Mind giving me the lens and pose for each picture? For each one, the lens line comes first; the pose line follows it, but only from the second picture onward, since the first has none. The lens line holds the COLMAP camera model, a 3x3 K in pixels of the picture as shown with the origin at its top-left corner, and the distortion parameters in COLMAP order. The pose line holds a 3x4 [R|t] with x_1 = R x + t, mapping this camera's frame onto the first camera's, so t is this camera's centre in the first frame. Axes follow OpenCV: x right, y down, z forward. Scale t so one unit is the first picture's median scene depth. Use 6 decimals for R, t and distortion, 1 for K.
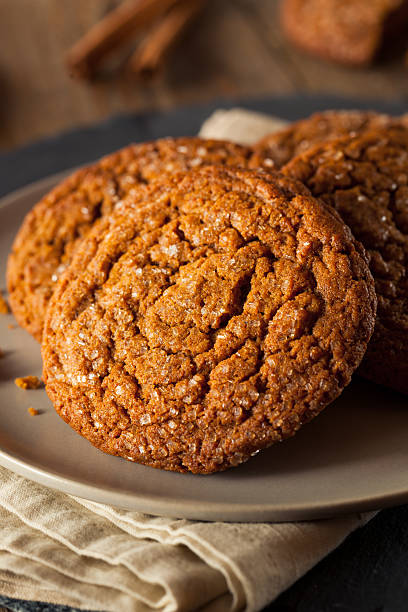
lens RADIAL K [[2120.4, 0, 204.0], [0, 2120.4, 306.0], [0, 0, 1]] dist [-0.015521, 0.586451]
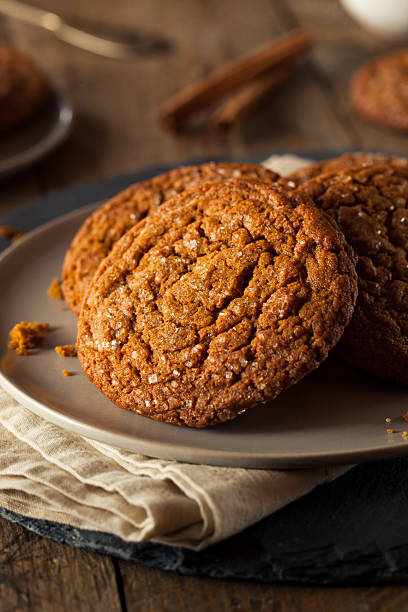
lens RADIAL K [[1989.7, 0, 204.0], [0, 1989.7, 306.0], [0, 0, 1]] dist [-0.031192, 0.779952]
pose [[0.993350, 0.063363, -0.096127, 0.101857], [-0.069592, 0.995592, -0.062885, 0.078632], [0.091719, 0.069156, 0.993381, -0.098951]]
